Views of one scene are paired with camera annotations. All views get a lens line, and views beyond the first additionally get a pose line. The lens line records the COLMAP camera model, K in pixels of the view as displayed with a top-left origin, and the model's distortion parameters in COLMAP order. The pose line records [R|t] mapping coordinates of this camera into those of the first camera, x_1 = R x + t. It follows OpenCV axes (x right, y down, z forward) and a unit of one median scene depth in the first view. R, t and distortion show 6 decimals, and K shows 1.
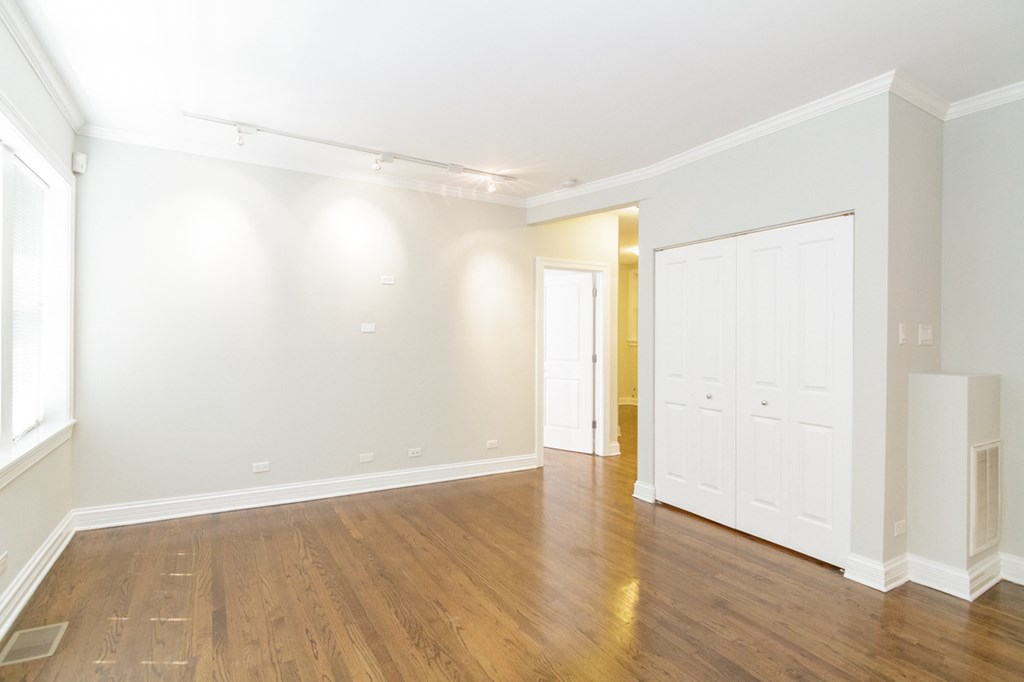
lens RADIAL K [[517.5, 0, 517.2], [0, 517.5, 338.6], [0, 0, 1]] dist [0.013176, -0.012407]
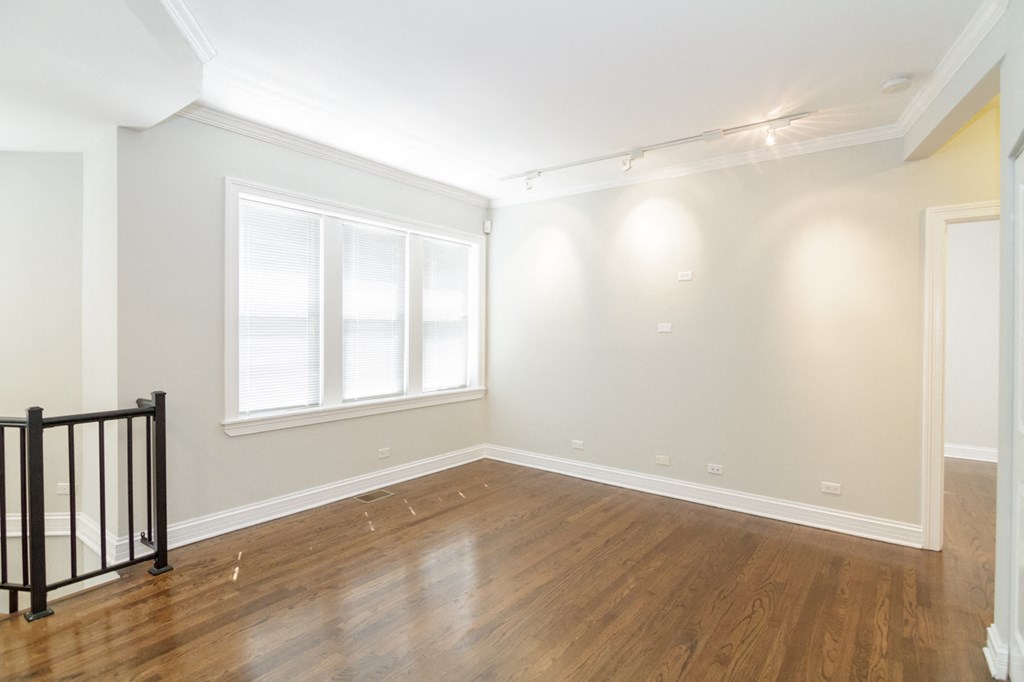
lens RADIAL K [[517.5, 0, 517.2], [0, 517.5, 338.6], [0, 0, 1]] dist [0.013176, -0.012407]
pose [[0.376245, 0.006916, -0.926494, 0.572981], [-0.005490, 0.999971, 0.005235, -0.004092], [0.926504, 0.003117, 0.376272, 0.420581]]
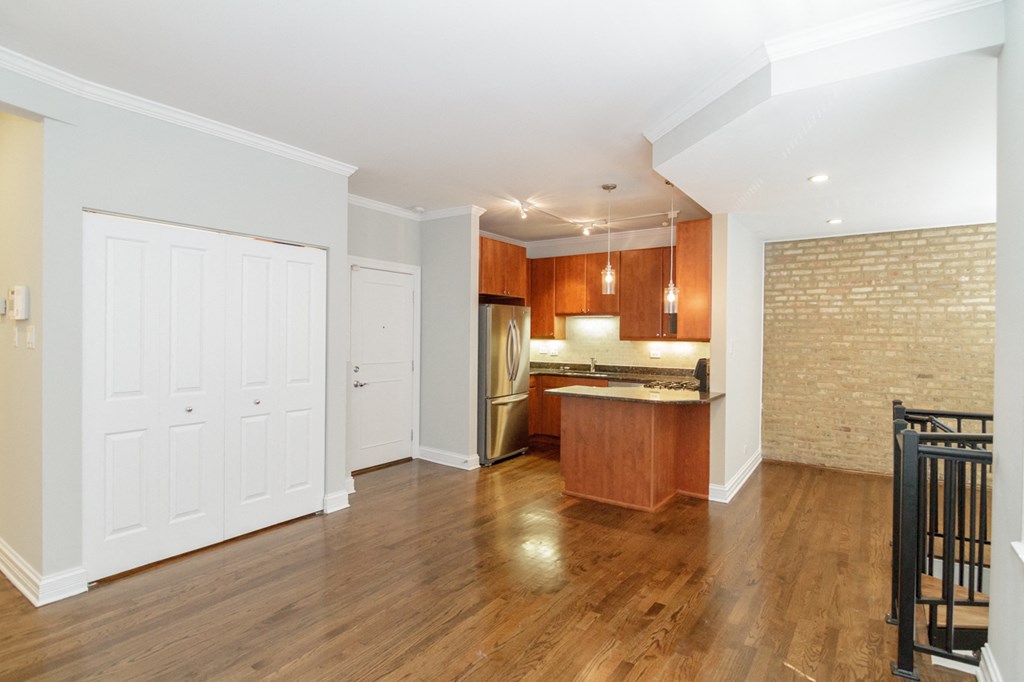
lens RADIAL K [[517.5, 0, 517.2], [0, 517.5, 338.6], [0, 0, 1]] dist [0.013176, -0.012407]
pose [[-0.419038, -0.018476, 0.907781, -0.604522], [-0.009400, 0.999828, 0.016010, -0.023468], [-0.907920, -0.001824, -0.419139, 0.824332]]
